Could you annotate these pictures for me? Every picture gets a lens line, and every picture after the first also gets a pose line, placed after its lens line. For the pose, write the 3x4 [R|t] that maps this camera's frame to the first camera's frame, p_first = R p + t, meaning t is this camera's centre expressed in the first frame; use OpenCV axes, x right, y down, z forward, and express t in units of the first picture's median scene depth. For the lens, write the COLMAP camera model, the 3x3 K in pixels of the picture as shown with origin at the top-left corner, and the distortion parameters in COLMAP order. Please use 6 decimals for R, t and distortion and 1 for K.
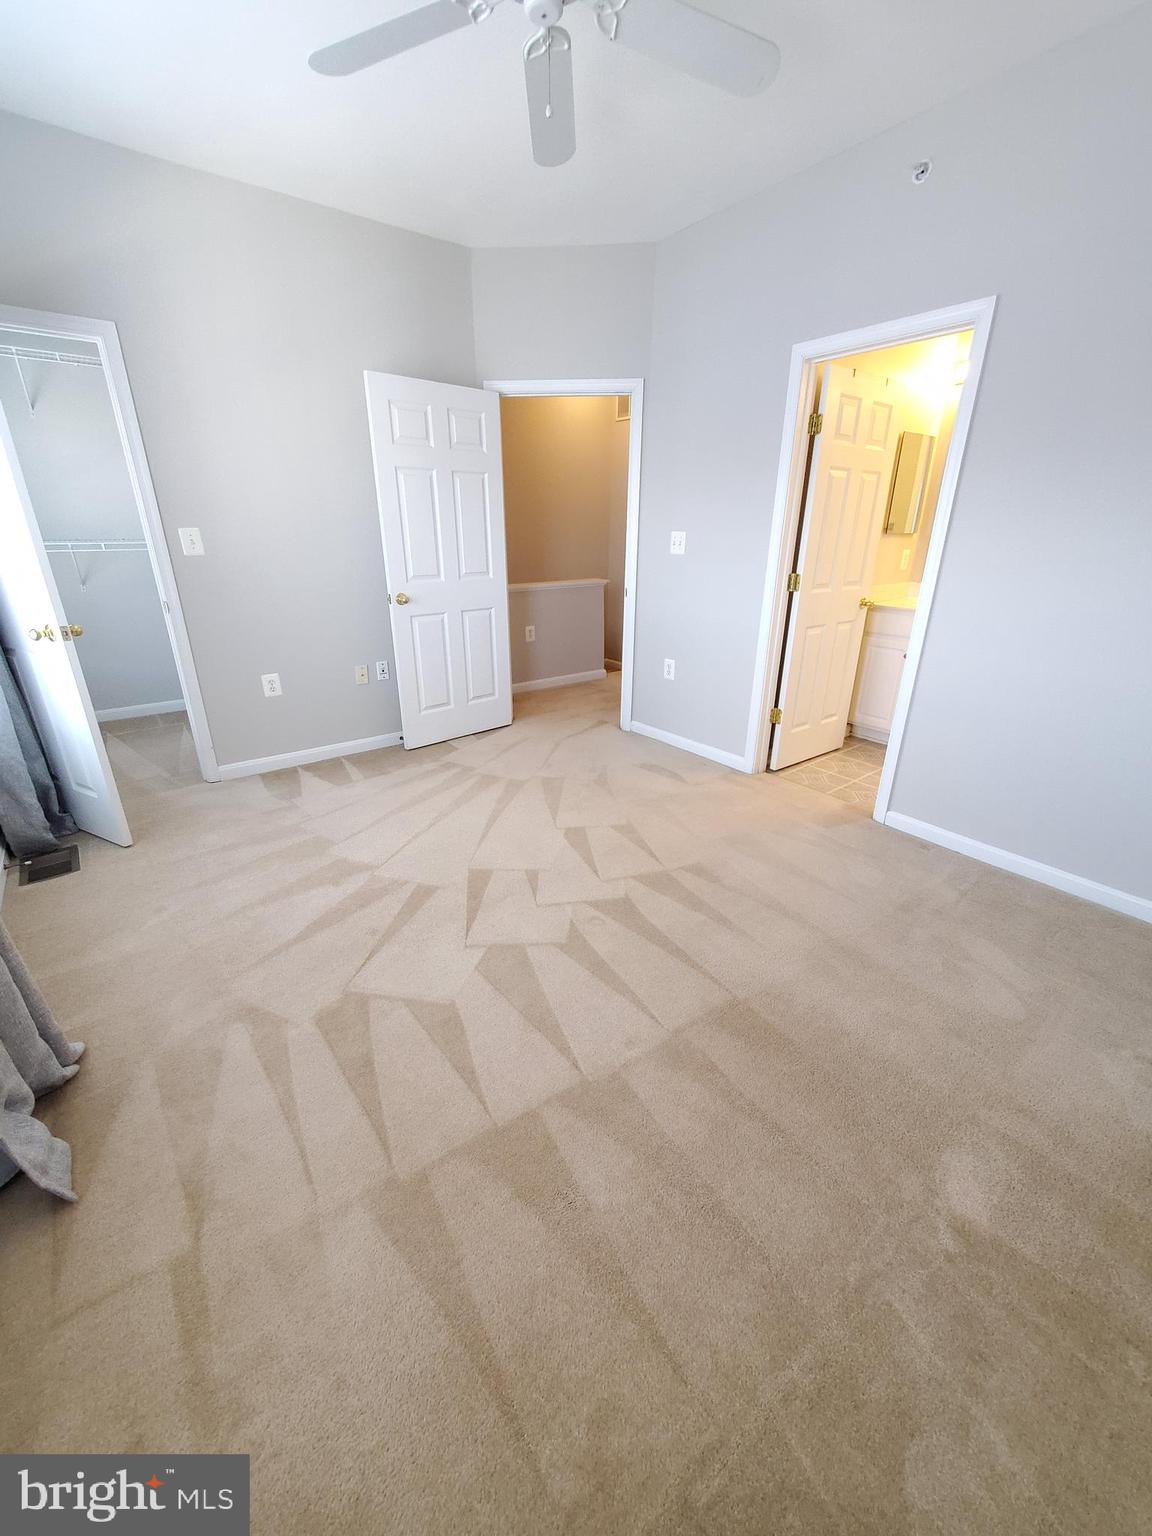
lens RADIAL K [[611.8, 0, 580.8], [0, 611.8, 766.7], [0, 0, 1]] dist [0.009095, 0.000005]
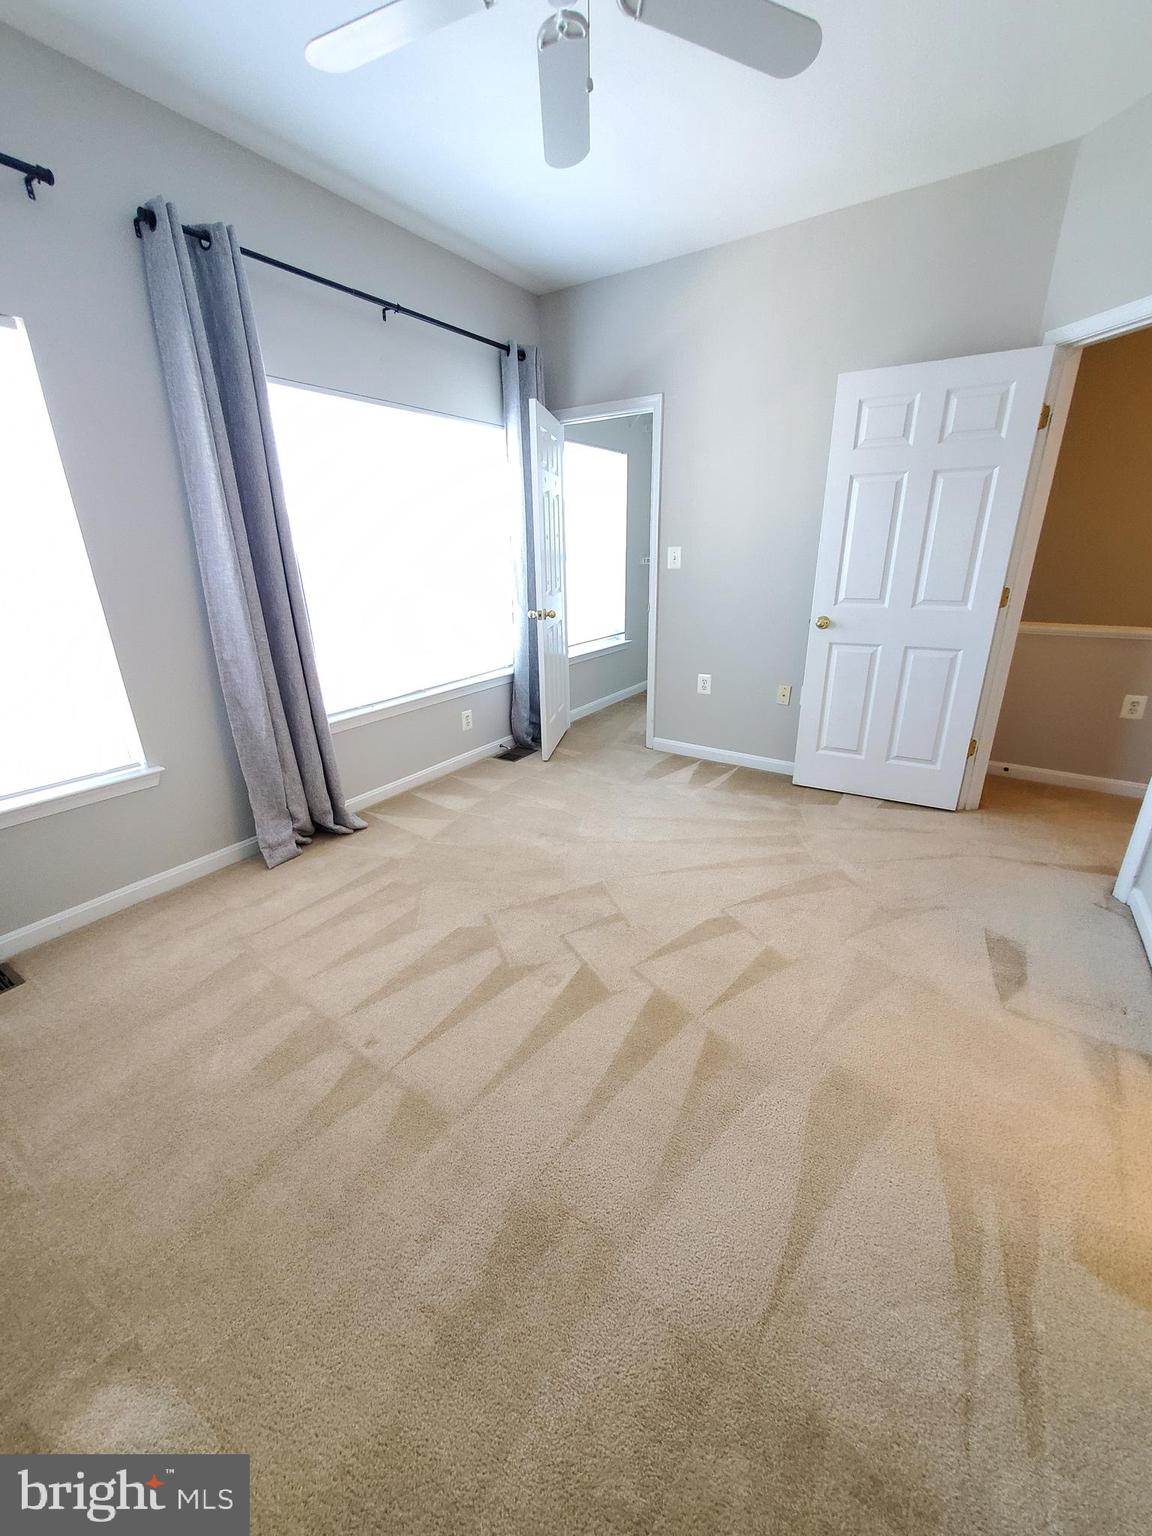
lens RADIAL K [[611.8, 0, 580.8], [0, 611.8, 766.7], [0, 0, 1]] dist [0.009095, 0.000005]
pose [[0.312368, 0.319813, -0.894509, 0.478176], [-0.333748, 0.918546, 0.211860, -0.154953], [0.889403, 0.232362, 0.393662, 0.386724]]
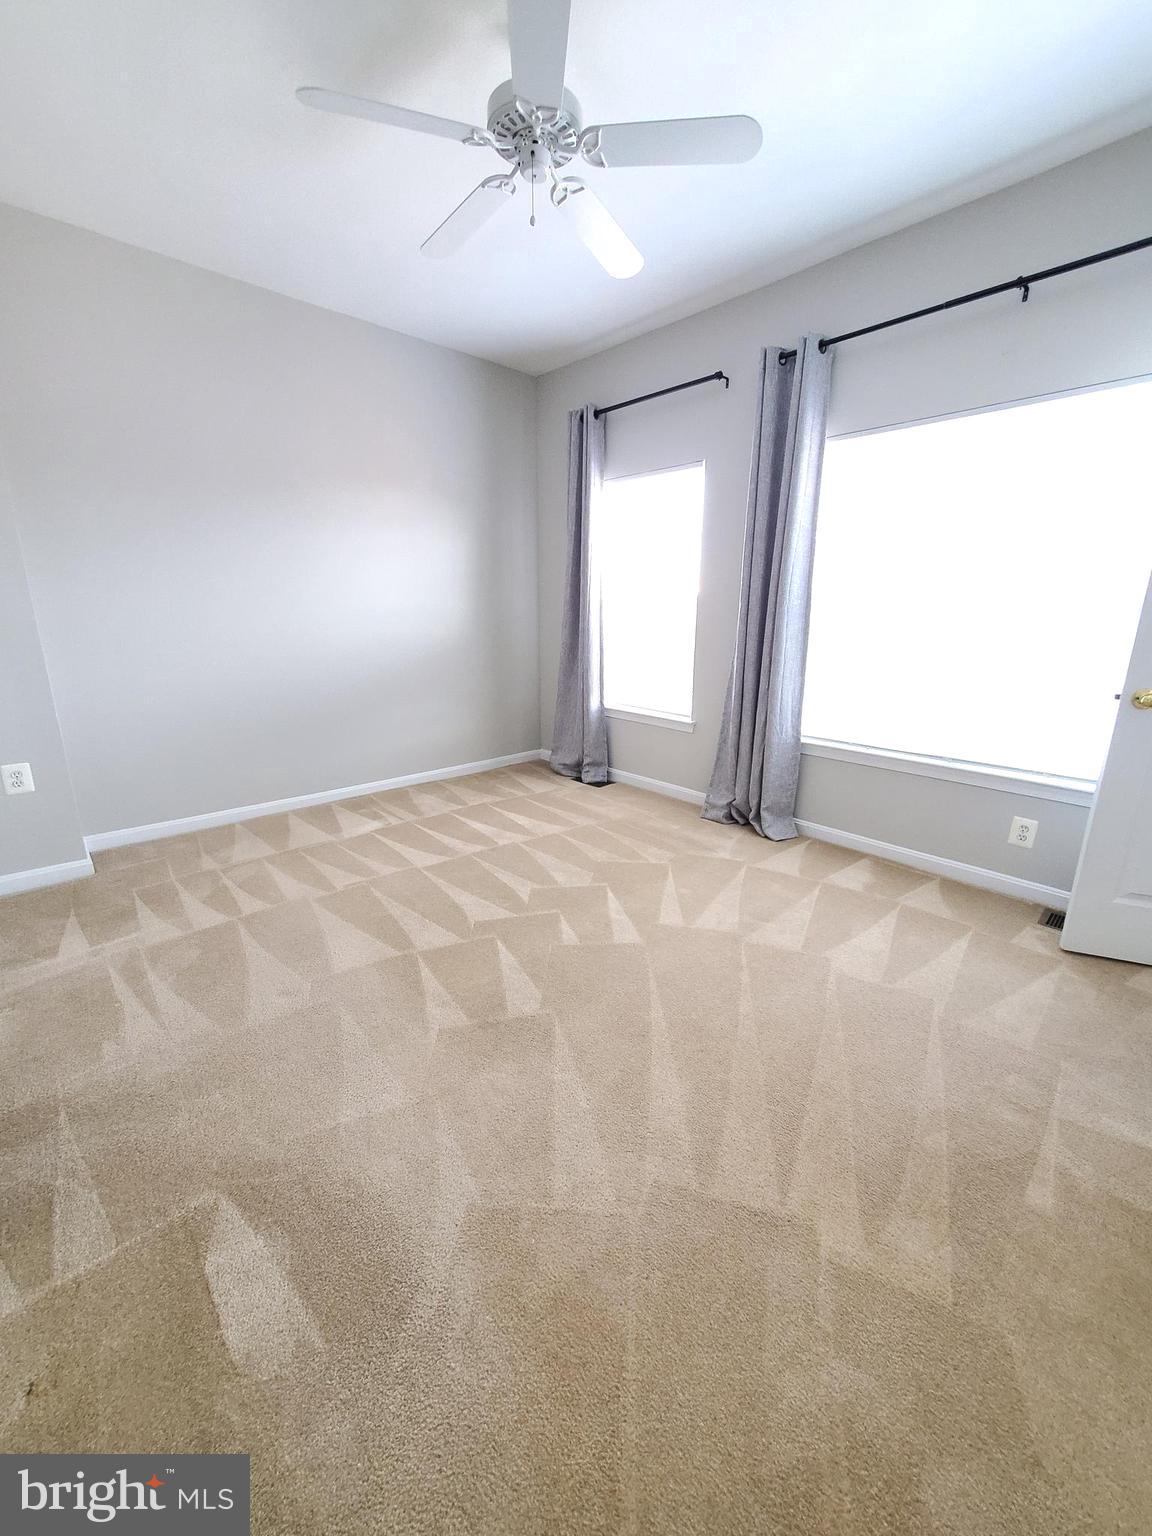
lens RADIAL K [[605.8, 0, 582.0], [0, 605.8, 769.2], [0, 0, 1]] dist [0.002272, 0.000090]
pose [[-0.996325, 0.016424, -0.084059, -0.025084], [-0.037417, 0.799362, 0.599684, -0.427545], [0.077043, 0.600625, -0.795810, 1.155471]]
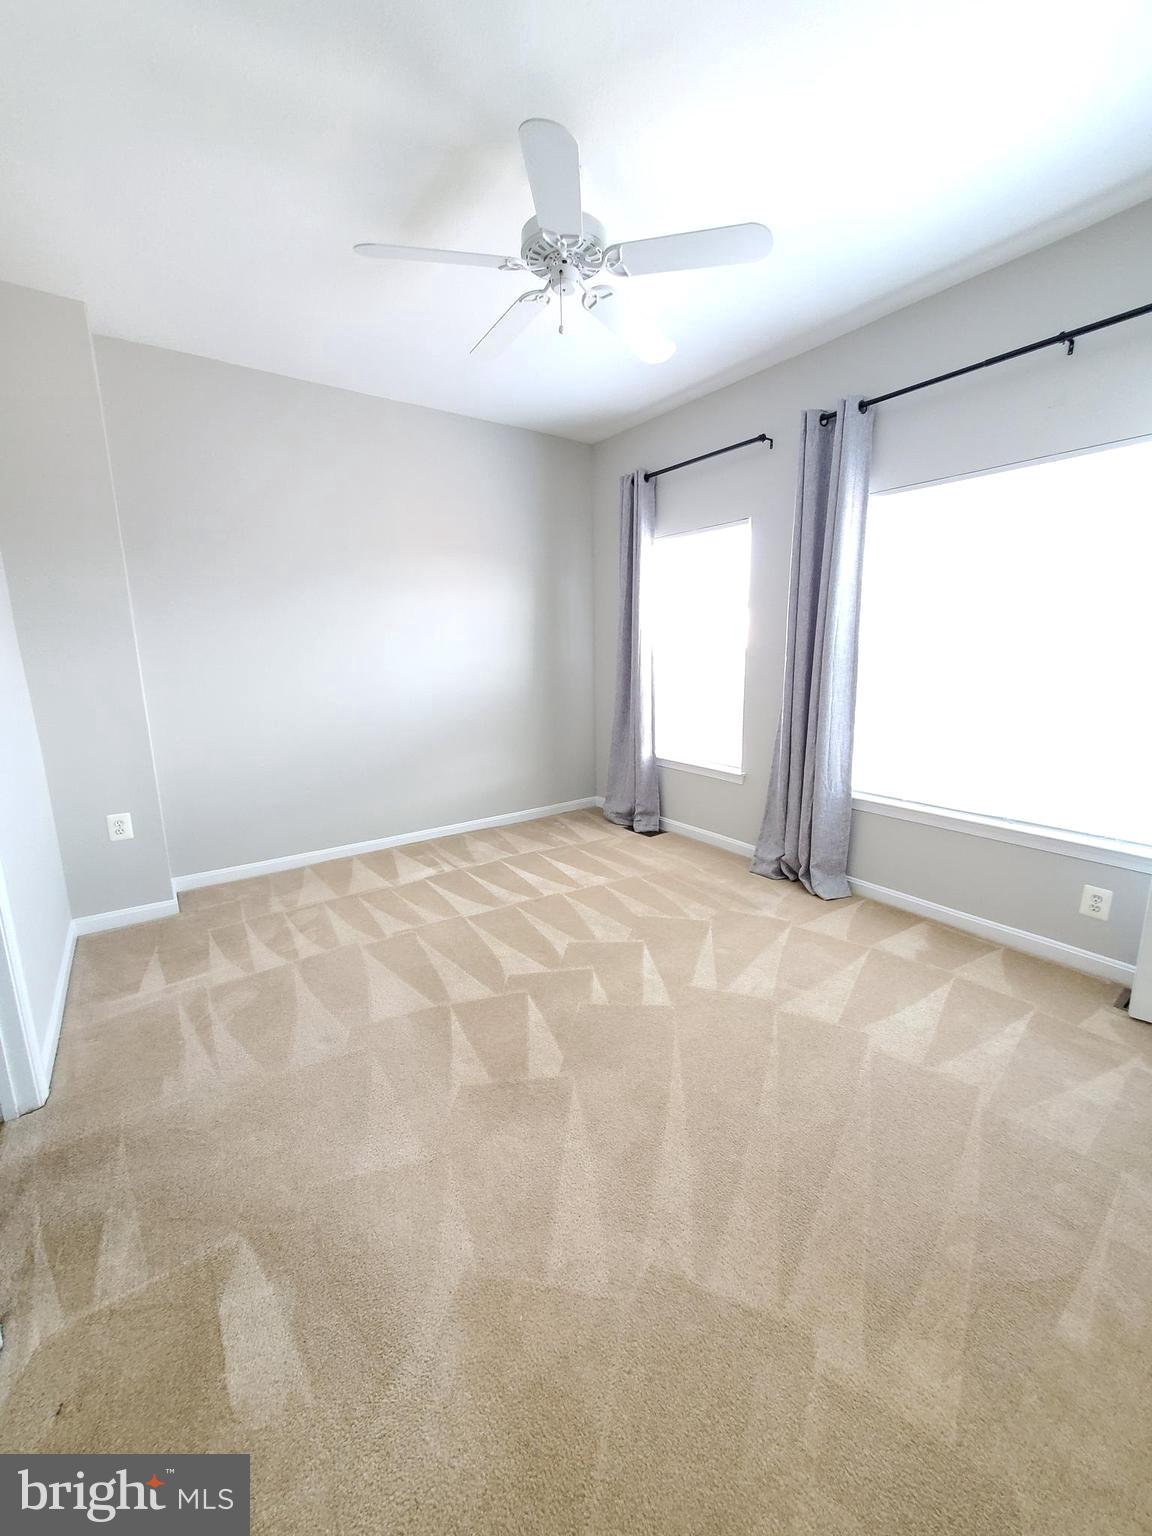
lens RADIAL K [[605.8, 0, 582.0], [0, 605.8, 769.2], [0, 0, 1]] dist [0.002272, 0.000090]
pose [[-0.999217, 0.007901, 0.038762, -0.074793], [0.027992, 0.833589, 0.551676, -0.461004], [-0.027953, 0.552329, -0.833157, 1.155612]]
